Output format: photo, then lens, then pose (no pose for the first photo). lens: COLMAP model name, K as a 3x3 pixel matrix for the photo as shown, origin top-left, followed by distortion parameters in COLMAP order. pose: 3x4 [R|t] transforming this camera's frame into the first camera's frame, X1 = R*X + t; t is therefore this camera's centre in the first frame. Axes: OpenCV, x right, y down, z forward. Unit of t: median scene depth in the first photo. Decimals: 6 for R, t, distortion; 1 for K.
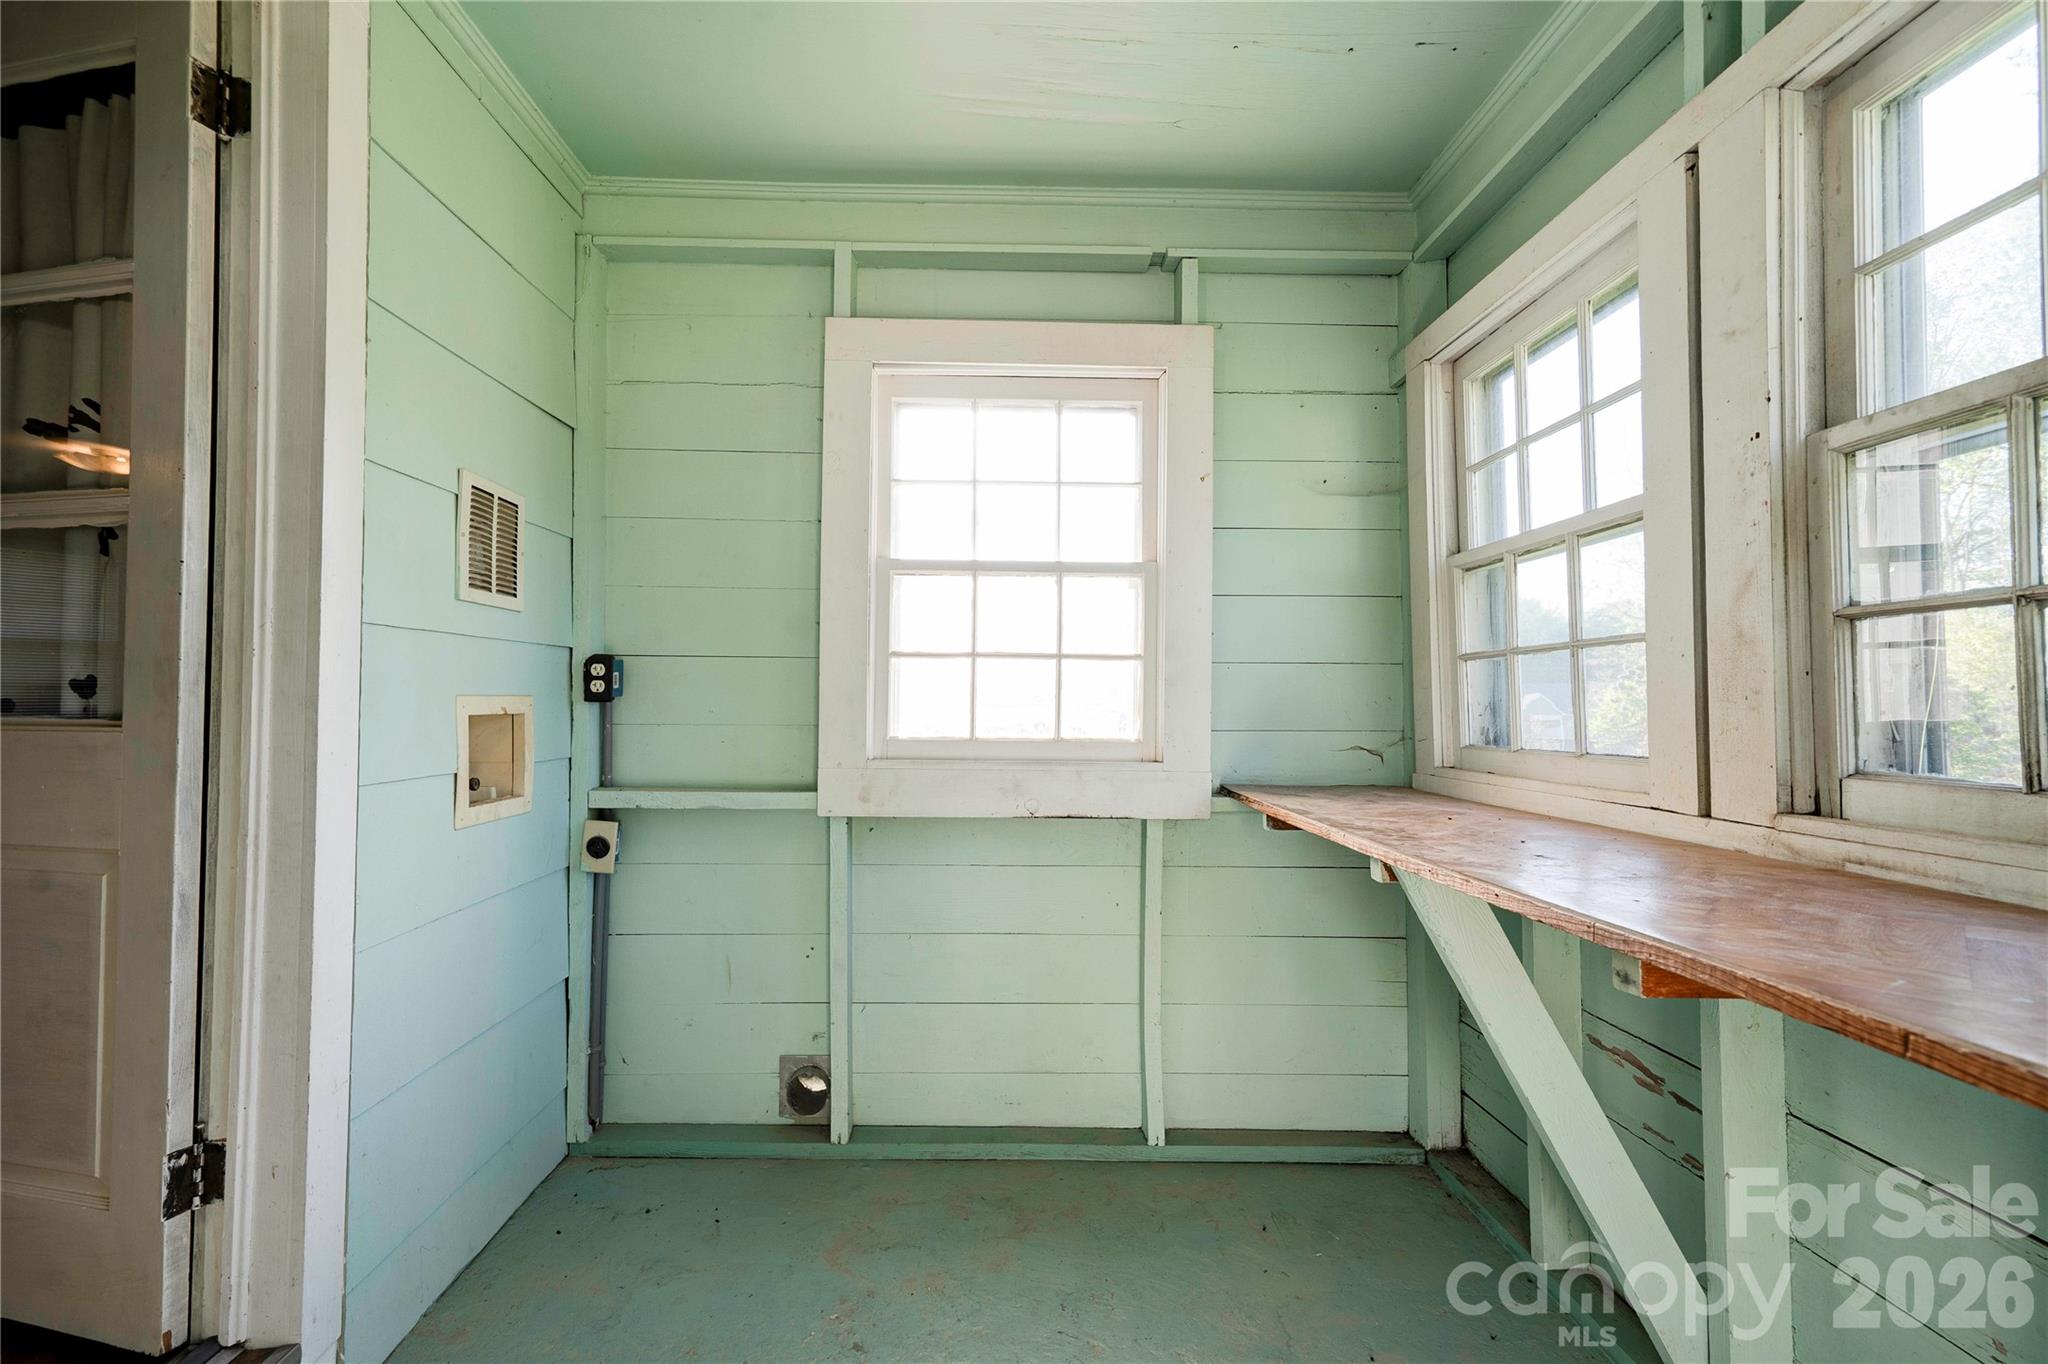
lens RADIAL K [[941.5, 0, 1024.0], [0, 941.5, 682.0], [0, 0, 1]] dist [-0.027108, 0.015596]
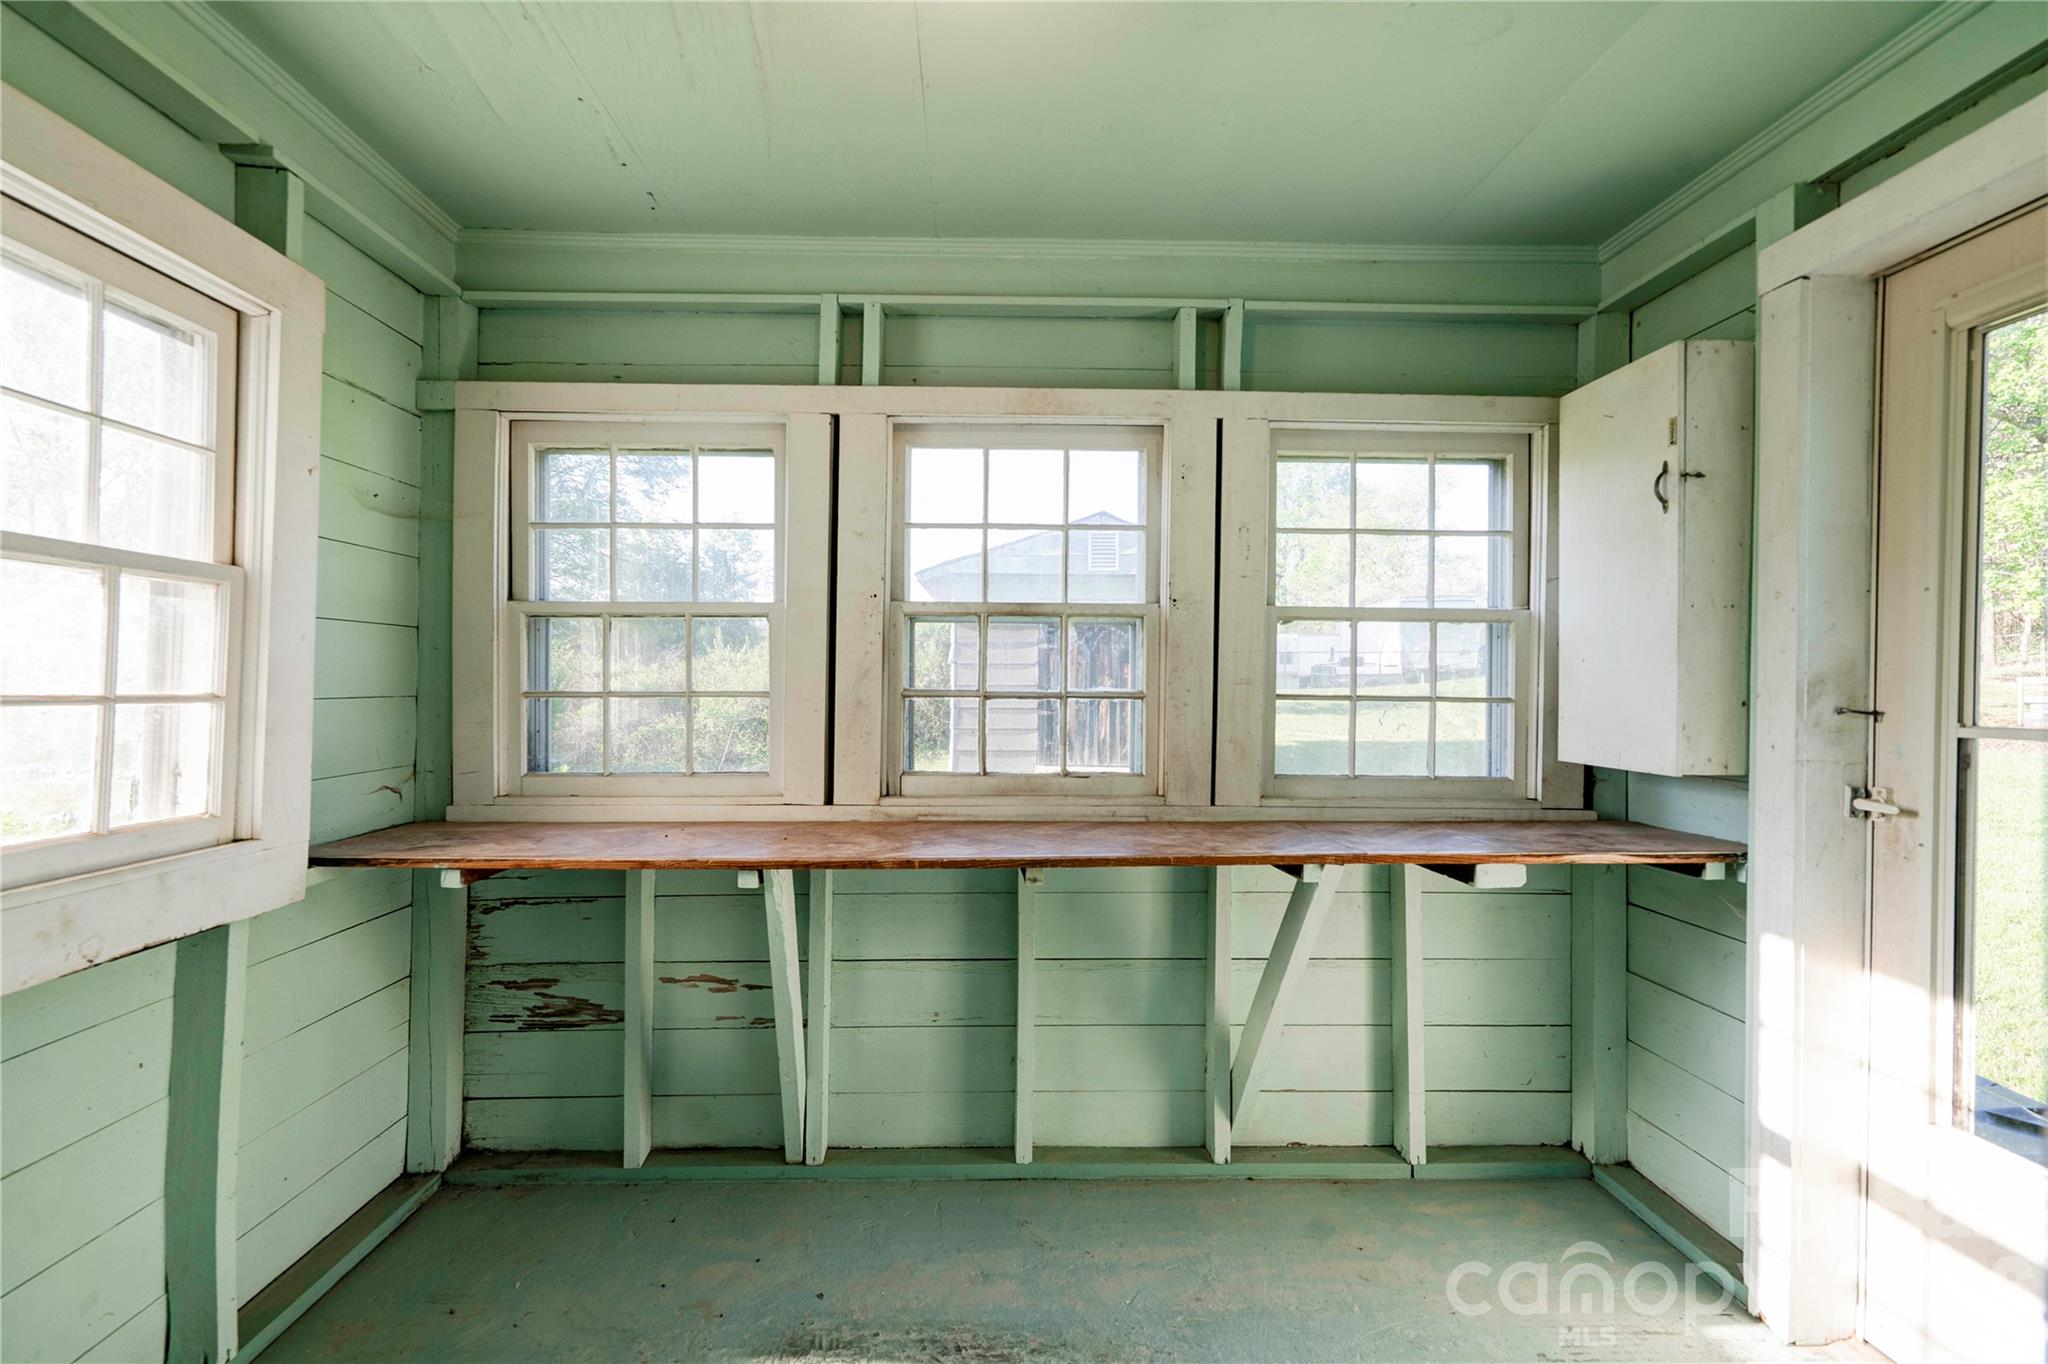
lens RADIAL K [[938.5, 0, 1009.5], [0, 938.5, 678.1], [0, 0, 1]] dist [-0.007313, 0.014968]
pose [[-0.011785, -0.007352, 0.999904, -0.808443], [-0.035724, 0.999338, 0.006927, -0.090990], [-0.999292, -0.035639, -0.012039, 0.552832]]
